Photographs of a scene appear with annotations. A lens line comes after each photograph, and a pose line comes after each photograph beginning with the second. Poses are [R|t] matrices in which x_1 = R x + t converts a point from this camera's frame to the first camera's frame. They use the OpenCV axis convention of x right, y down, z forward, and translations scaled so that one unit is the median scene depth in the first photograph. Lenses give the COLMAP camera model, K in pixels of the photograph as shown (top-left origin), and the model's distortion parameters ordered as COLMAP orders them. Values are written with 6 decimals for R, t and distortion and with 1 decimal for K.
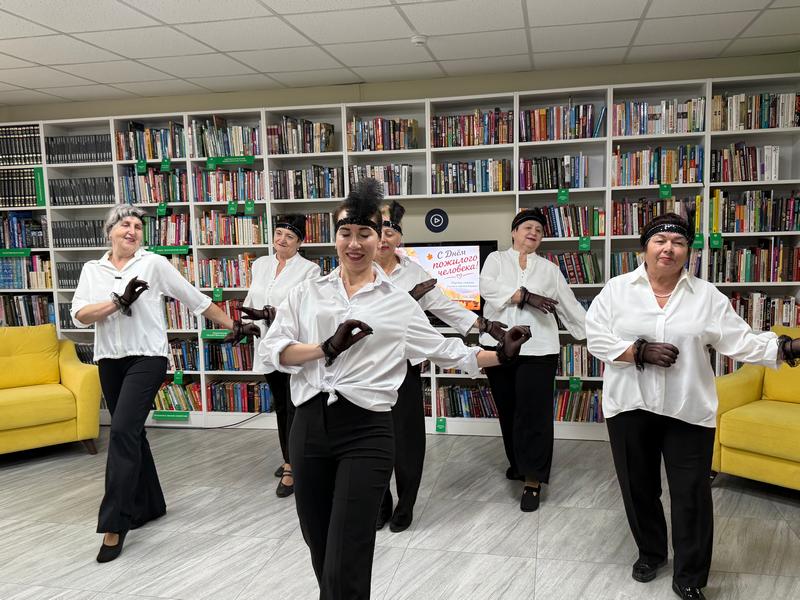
lens RADIAL K [[688.7, 0, 400.0], [0, 688.7, 300.0], [0, 0, 1]] dist [0.225591, -0.480258]
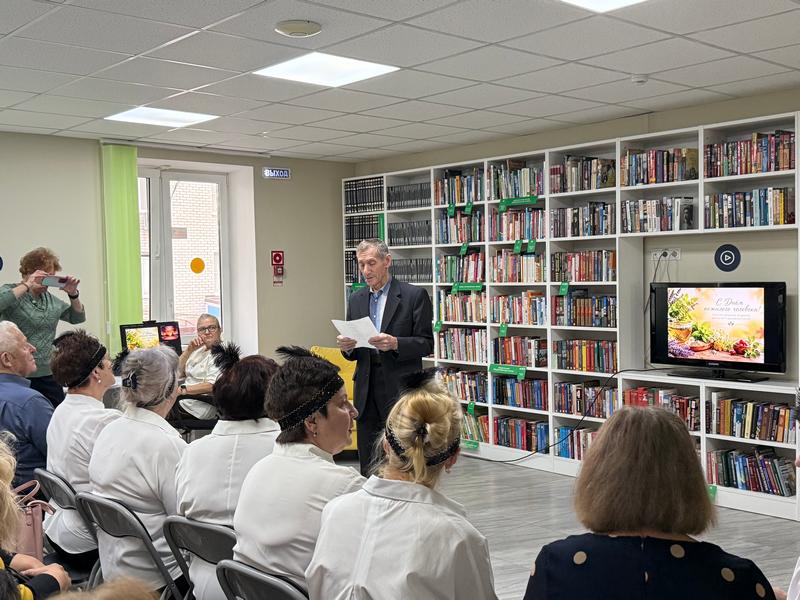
lens RADIAL K [[892.3, 0, 400.0], [0, 892.3, 300.0], [0, 0, 1]] dist [0.239274, -0.423410]
pose [[0.808511, 0.030047, -0.587713, 0.404474], [-0.065485, 0.997087, -0.039111, 0.009561], [0.584826, 0.070108, 0.808123, -0.165465]]
